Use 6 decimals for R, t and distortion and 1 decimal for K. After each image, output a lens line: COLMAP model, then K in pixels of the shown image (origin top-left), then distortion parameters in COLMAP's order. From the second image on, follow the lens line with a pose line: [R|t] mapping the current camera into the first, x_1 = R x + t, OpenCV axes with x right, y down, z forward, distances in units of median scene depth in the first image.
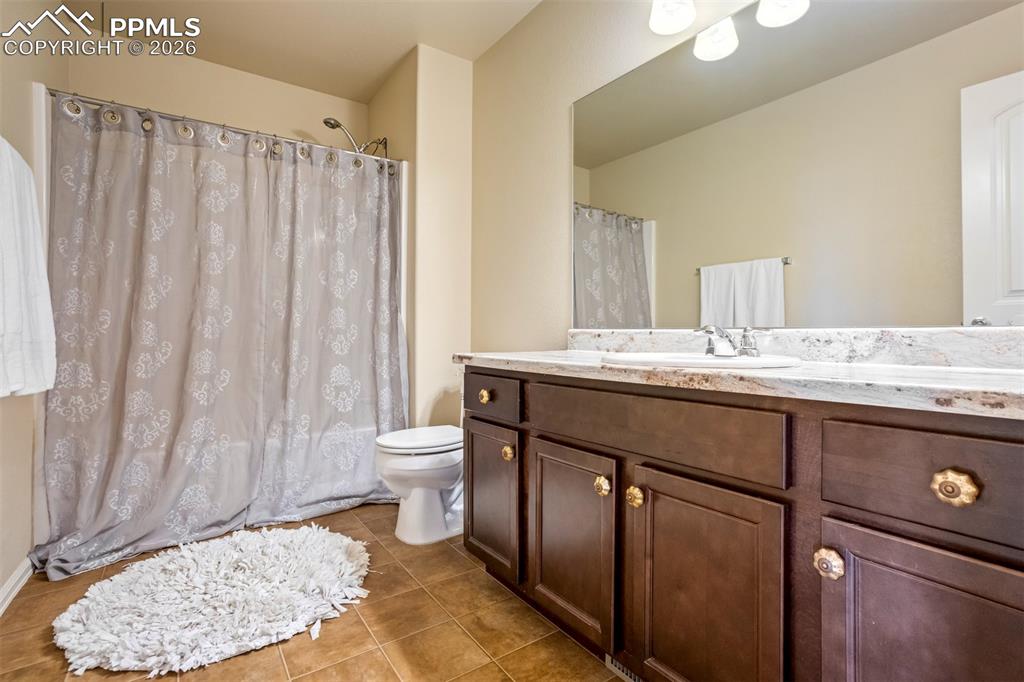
lens RADIAL K [[471.5, 0, 512.0], [0, 471.5, 341.0], [0, 0, 1]] dist [-0.033446, 0.016270]
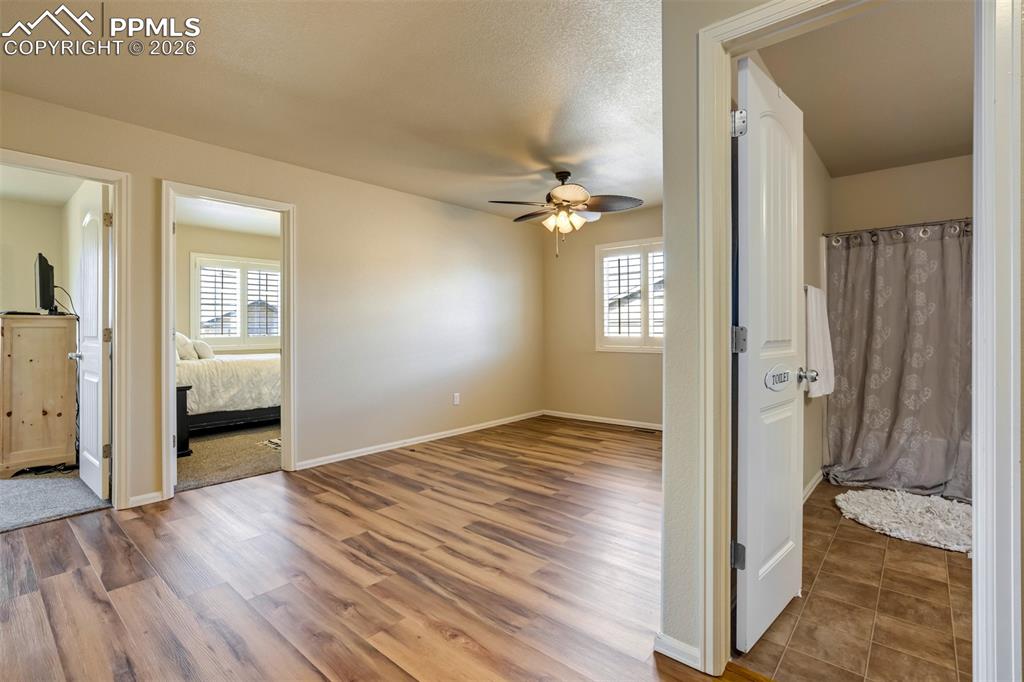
lens RADIAL K [[478.2, 0, 515.5], [0, 478.2, 318.1], [0, 0, 1]] dist [-0.040781, 0.017940]
pose [[0.236074, -0.019667, -0.971536, 0.593288], [-0.001765, 0.999785, -0.020668, -0.142606], [0.971733, 0.006594, 0.235988, -0.711327]]
